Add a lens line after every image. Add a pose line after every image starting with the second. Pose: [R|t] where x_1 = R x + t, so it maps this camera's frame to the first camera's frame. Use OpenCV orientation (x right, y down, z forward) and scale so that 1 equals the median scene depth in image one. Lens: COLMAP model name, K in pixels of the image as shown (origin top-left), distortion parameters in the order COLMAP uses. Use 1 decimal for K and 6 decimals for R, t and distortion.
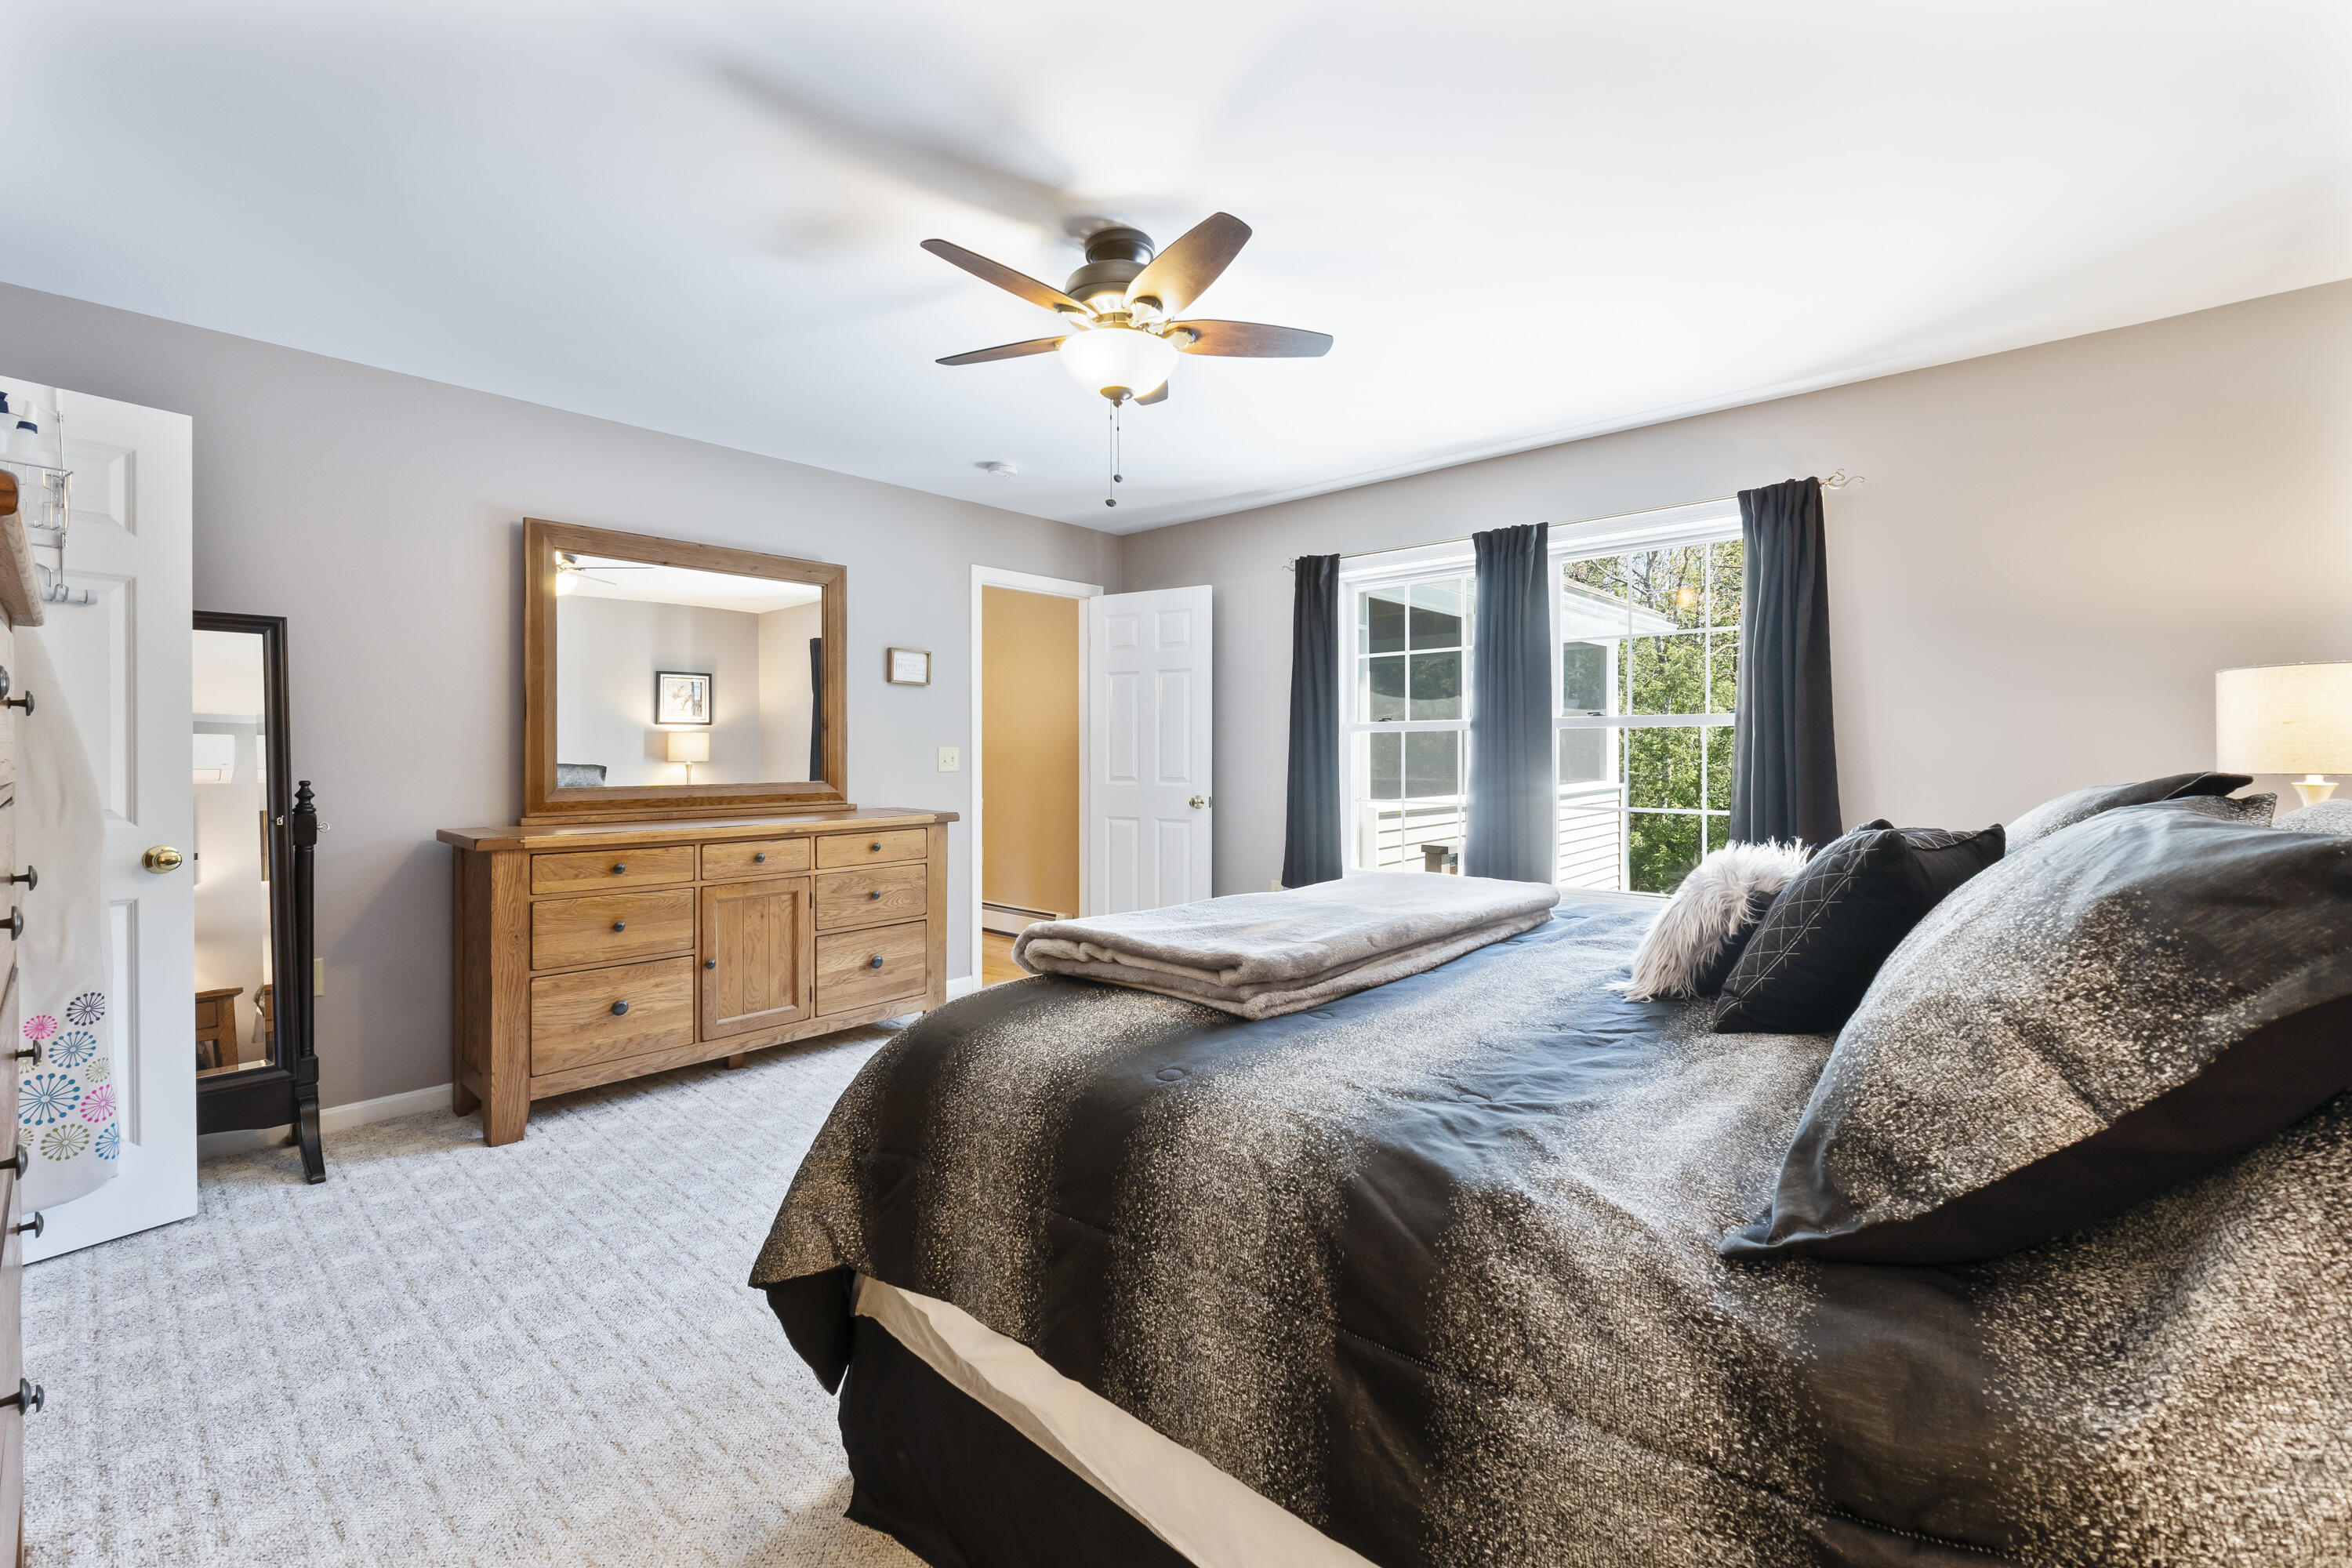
lens RADIAL K [[983.3, 0, 1174.2], [0, 983.3, 772.8], [0, 0, 1]] dist [-0.004557, -0.000523]
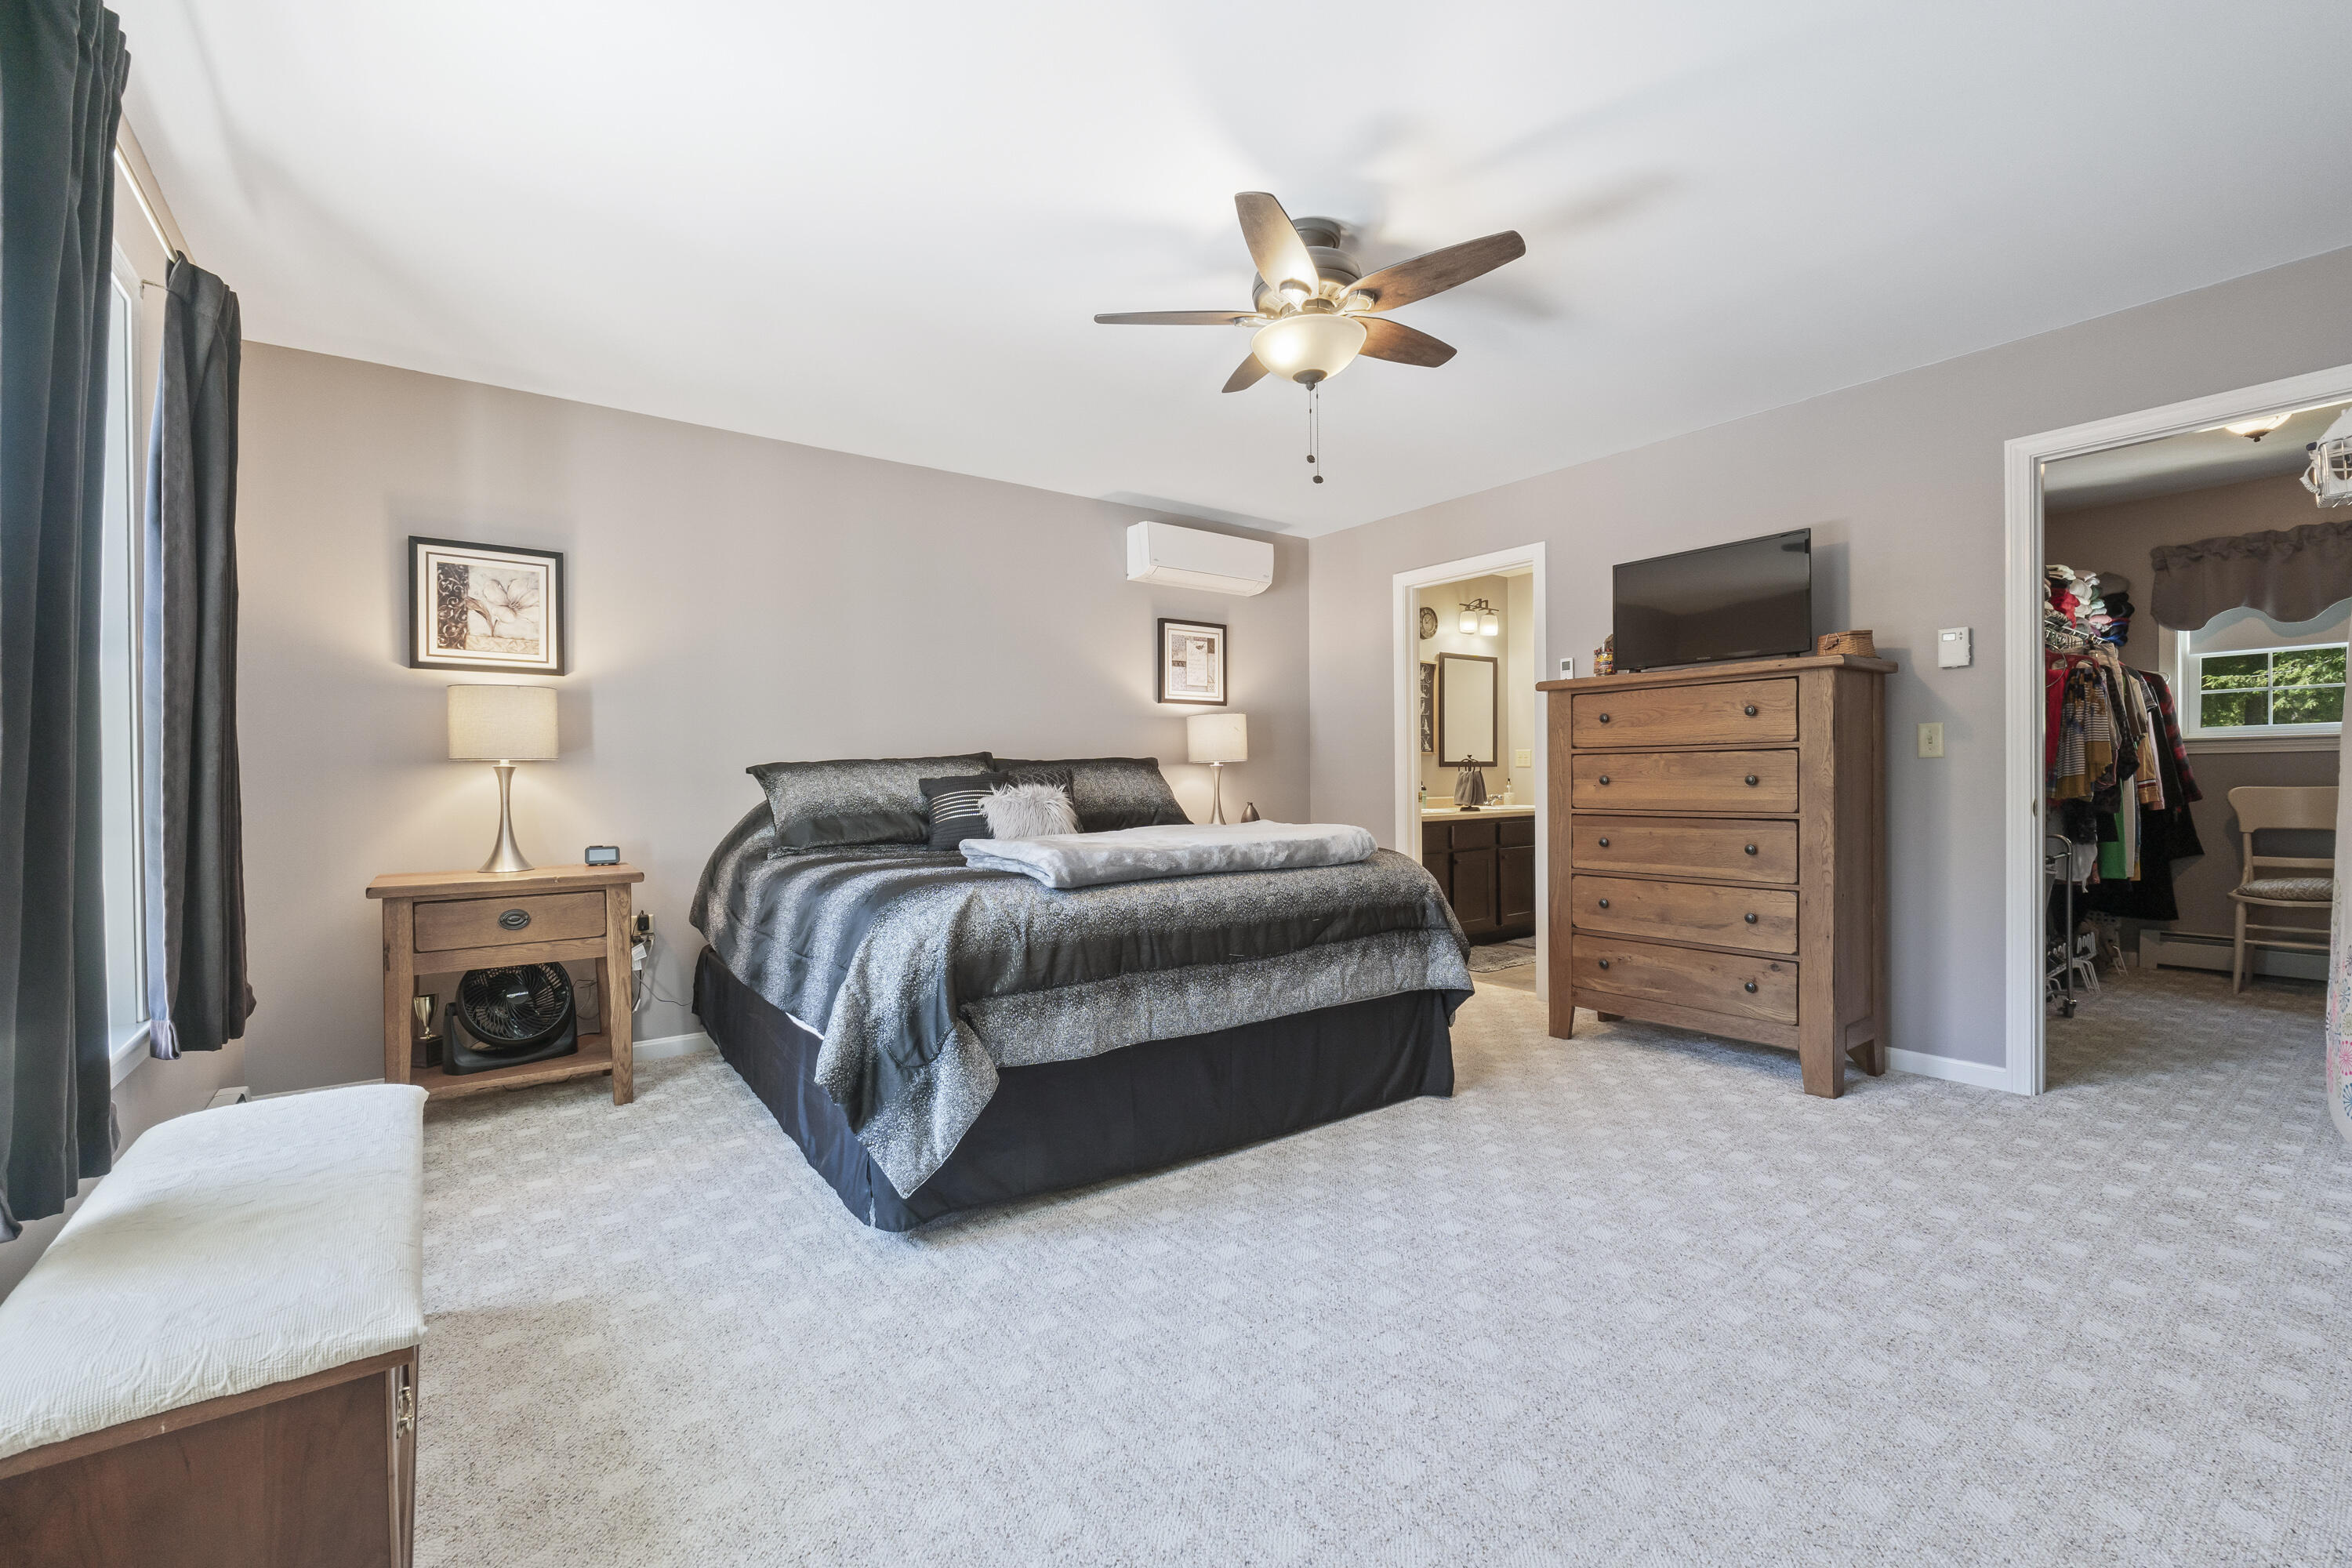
lens RADIAL K [[983.3, 0, 1176.6], [0, 983.3, 778.5], [0, 0, 1]] dist [-0.004557, -0.000523]
pose [[-0.976180, 0.008298, 0.216803, -0.156415], [0.011270, 0.999859, 0.012472, 0.031928], [-0.216669, 0.014618, -0.976136, 2.170314]]
